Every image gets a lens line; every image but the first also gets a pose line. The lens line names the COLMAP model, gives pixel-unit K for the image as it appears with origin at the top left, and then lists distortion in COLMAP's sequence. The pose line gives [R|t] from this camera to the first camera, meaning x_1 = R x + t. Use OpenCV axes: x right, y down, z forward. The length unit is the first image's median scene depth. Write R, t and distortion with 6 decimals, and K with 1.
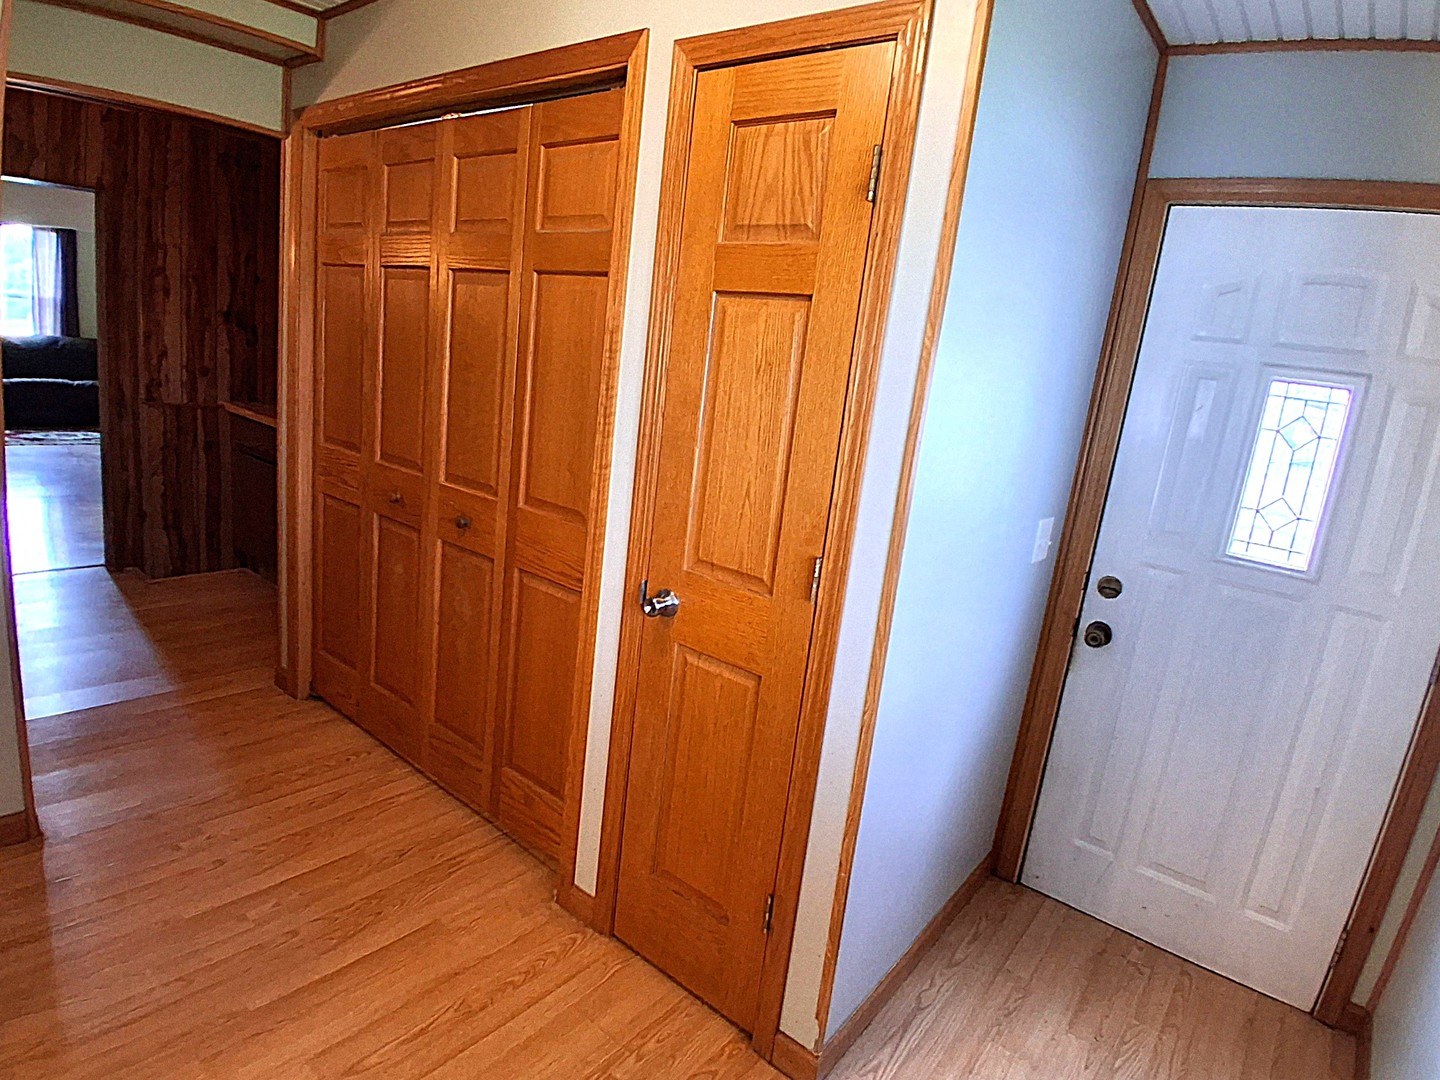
lens RADIAL K [[798.1, 0, 719.9], [0, 798.1, 532.0], [0, 0, 1]] dist [0.002703, -0.046793]
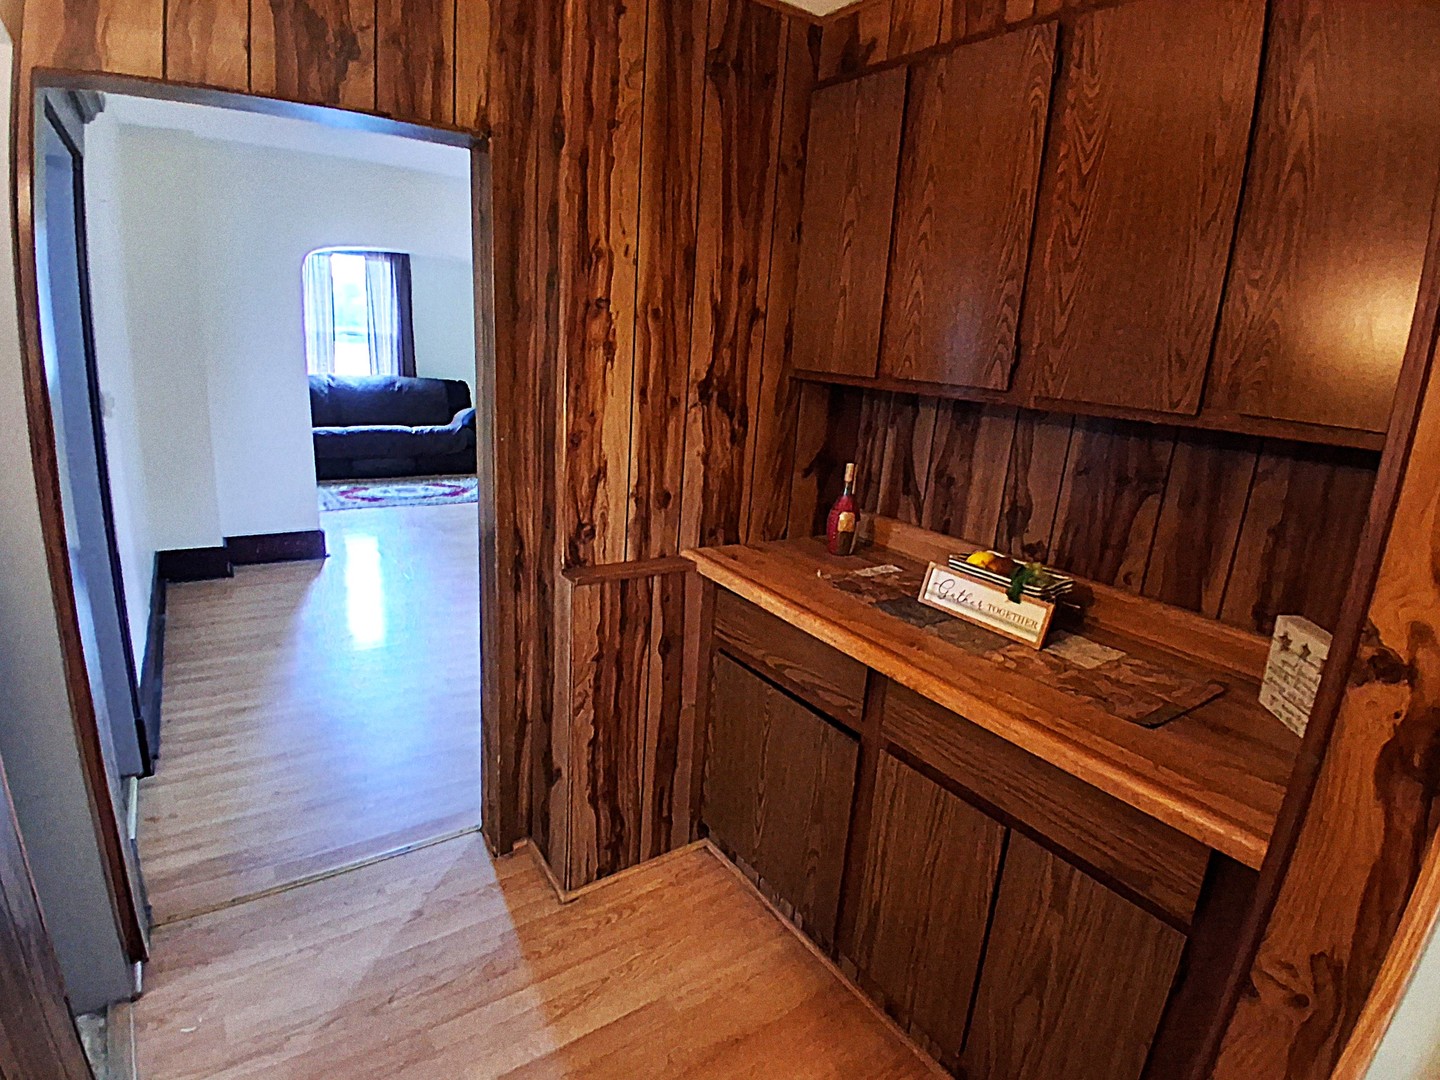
lens RADIAL K [[743.0, 0, 720.7], [0, 743.0, 535.7], [0, 0, 1]] dist [0.015802, -0.058486]
pose [[0.959017, 0.023162, -0.282401, -0.969784], [-0.017900, 0.999615, 0.021197, -0.385438], [0.282783, -0.015273, 0.959062, 1.105442]]
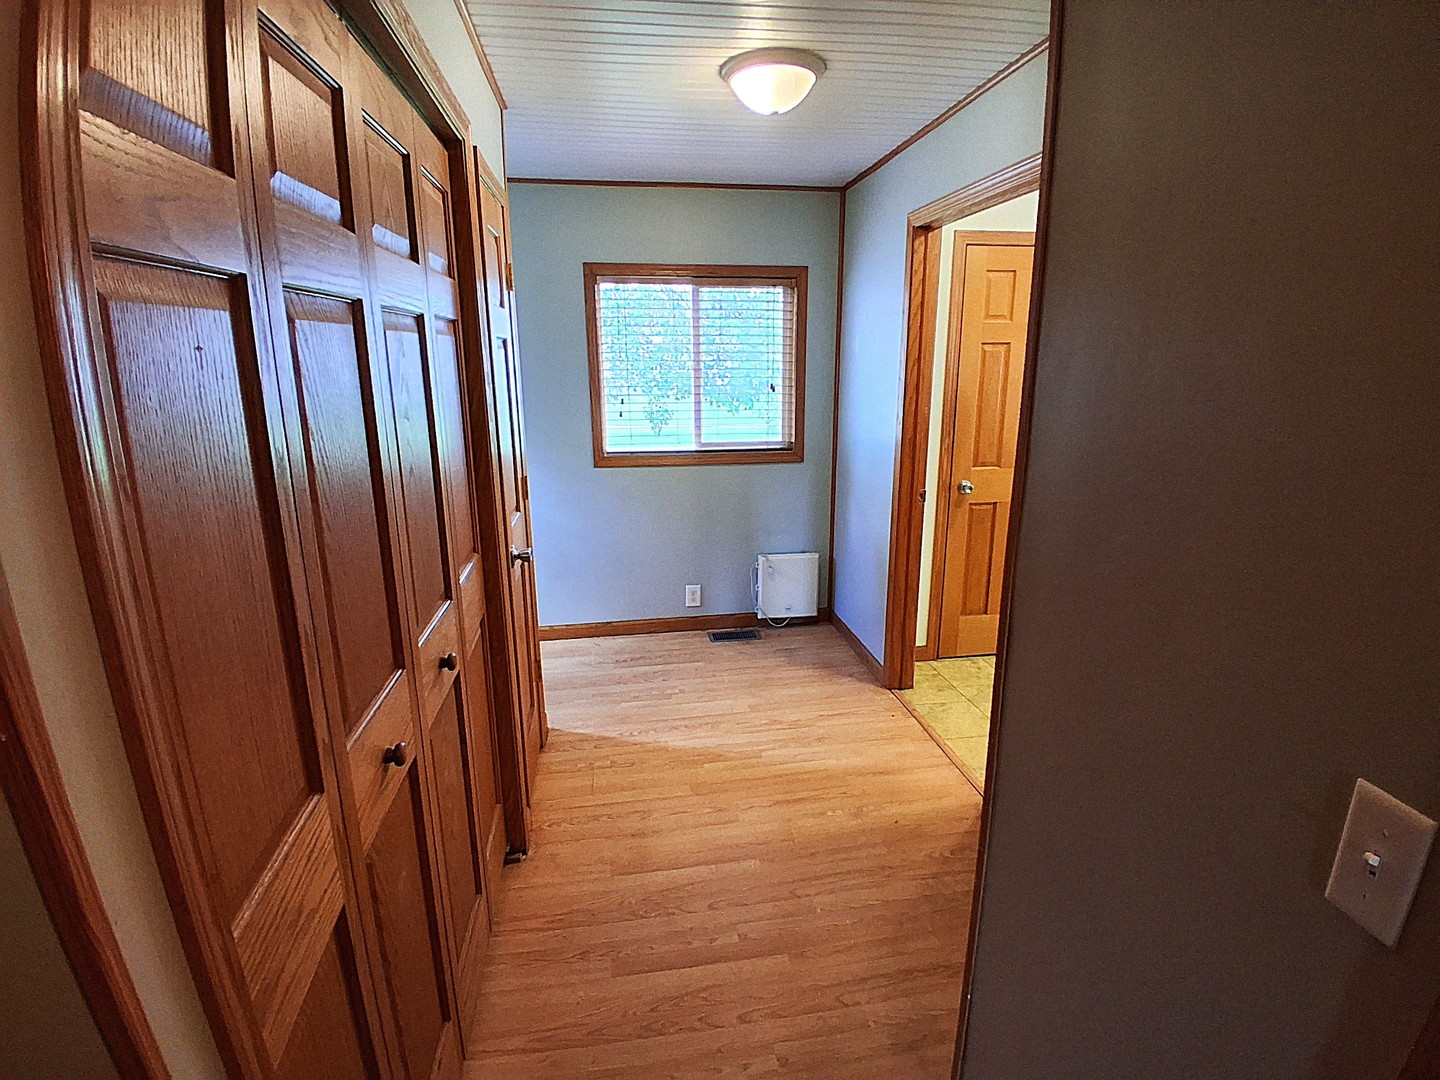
lens RADIAL K [[718.2, 0, 725.4], [0, 718.2, 535.0], [0, 0, 1]] dist [-0.000700, -0.029181]
pose [[-0.732827, -0.273285, 0.623121, -1.008302], [0.060543, 0.885973, 0.459767, -0.454270], [-0.677716, 0.374656, -0.632719, 1.365452]]
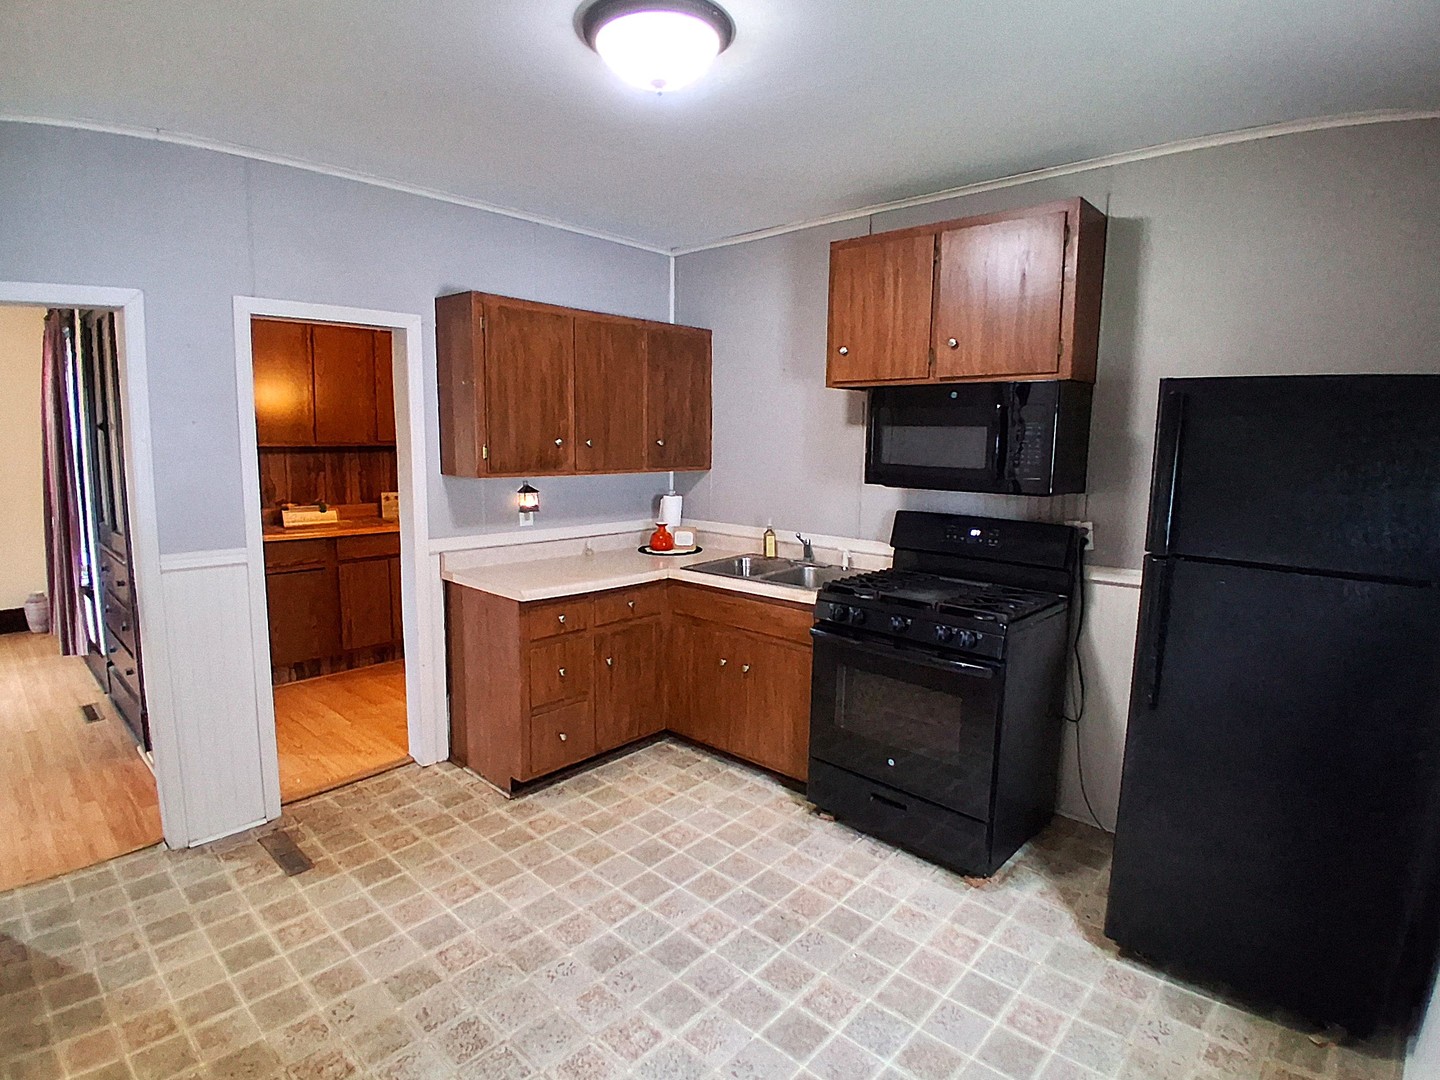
lens RADIAL K [[743.0, 0, 720.7], [0, 743.0, 535.7], [0, 0, 1]] dist [0.015802, -0.058486]
pose [[0.064584, -0.245175, 0.967325, -3.023619], [0.200162, 0.952832, 0.228138, -0.511046], [-0.977632, 0.178887, 0.110613, 0.523608]]
